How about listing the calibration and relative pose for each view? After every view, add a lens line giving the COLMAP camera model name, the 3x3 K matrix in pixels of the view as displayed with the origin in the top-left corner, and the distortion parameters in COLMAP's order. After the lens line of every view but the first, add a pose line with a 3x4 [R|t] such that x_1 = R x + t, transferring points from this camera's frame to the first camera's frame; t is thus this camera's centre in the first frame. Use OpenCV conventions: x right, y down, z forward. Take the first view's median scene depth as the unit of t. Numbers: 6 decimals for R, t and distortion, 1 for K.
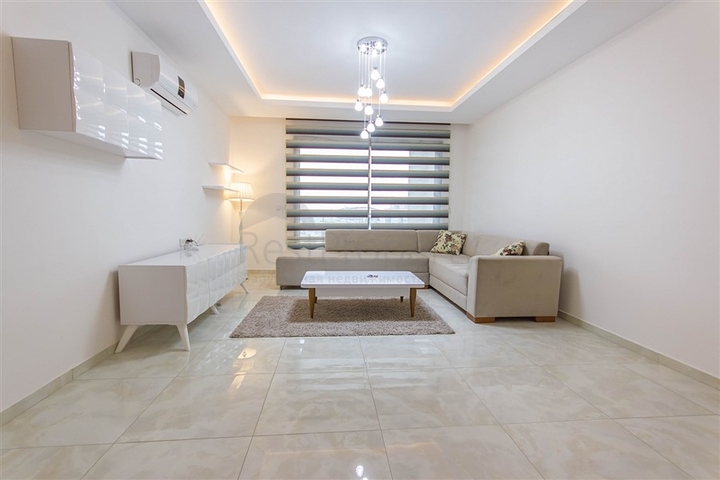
lens RADIAL K [[340.8, 0, 360.0], [0, 340.8, 240.0], [0, 0, 1]] dist [0.000660, -0.000005]
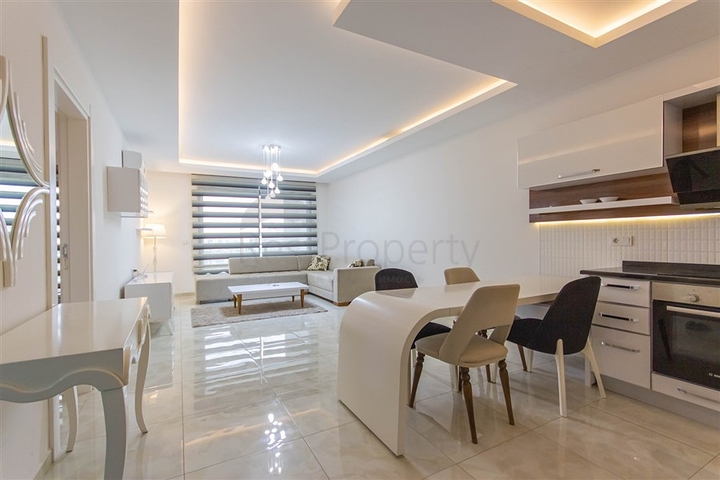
lens RADIAL K [[340.8, 0, 360.0], [0, 340.8, 240.0], [0, 0, 1]] dist [0.000660, -0.000005]
pose [[0.920923, -0.026039, 0.388874, -0.154064], [0.055834, 0.996288, -0.065513, 0.015300], [-0.385724, 0.082045, 0.918959, -0.452789]]
